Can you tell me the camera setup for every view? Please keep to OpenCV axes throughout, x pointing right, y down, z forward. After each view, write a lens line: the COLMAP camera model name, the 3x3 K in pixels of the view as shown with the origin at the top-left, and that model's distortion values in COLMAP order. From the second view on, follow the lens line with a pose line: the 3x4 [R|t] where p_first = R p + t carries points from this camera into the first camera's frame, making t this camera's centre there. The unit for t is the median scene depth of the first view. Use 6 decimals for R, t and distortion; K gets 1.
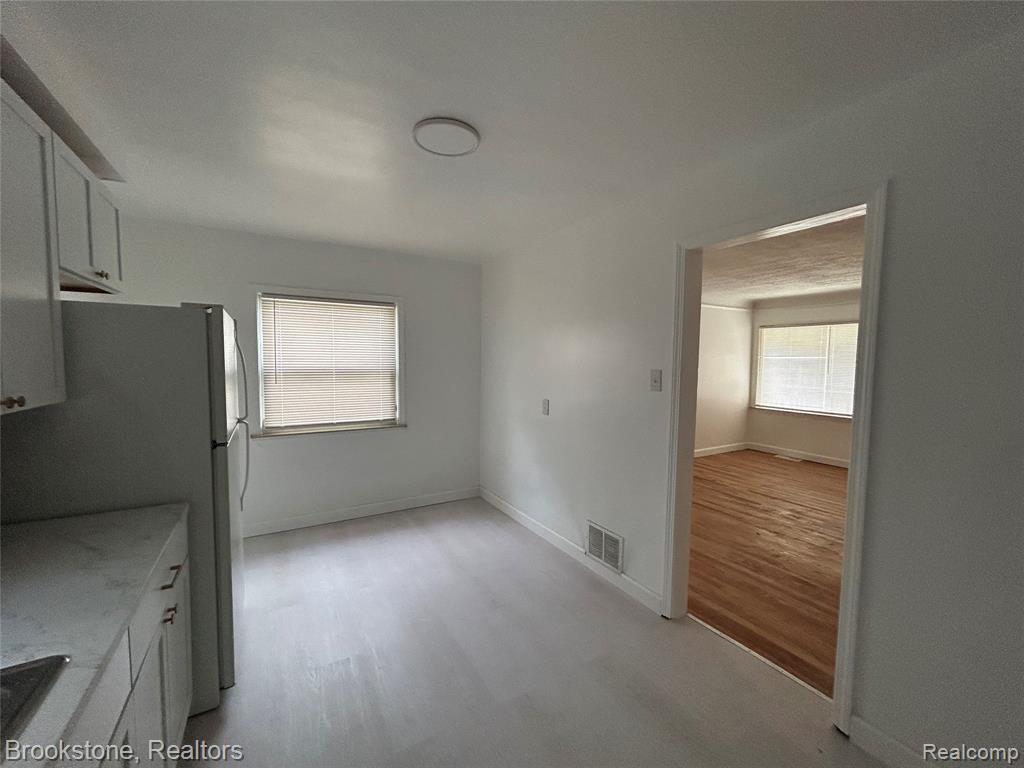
lens RADIAL K [[412.6, 0, 509.2], [0, 412.6, 386.5], [0, 0, 1]] dist [-0.001325, 0.001210]
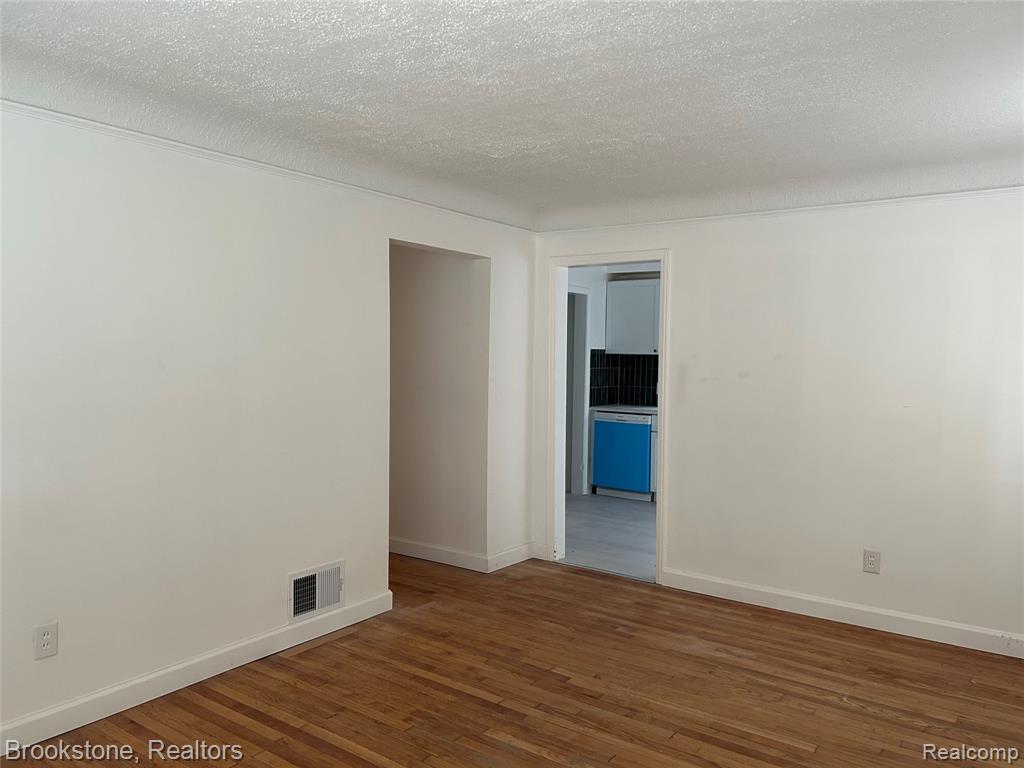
lens RADIAL K [[775.2, 0, 510.7], [0, 775.2, 387.4], [0, 0, 1]] dist [0.041164, -0.023849]
pose [[-0.911356, 0.000300, -0.411619, 1.091881], [-0.047289, 0.993302, 0.105426, -0.113125], [0.408894, 0.115545, -0.905237, 1.768760]]
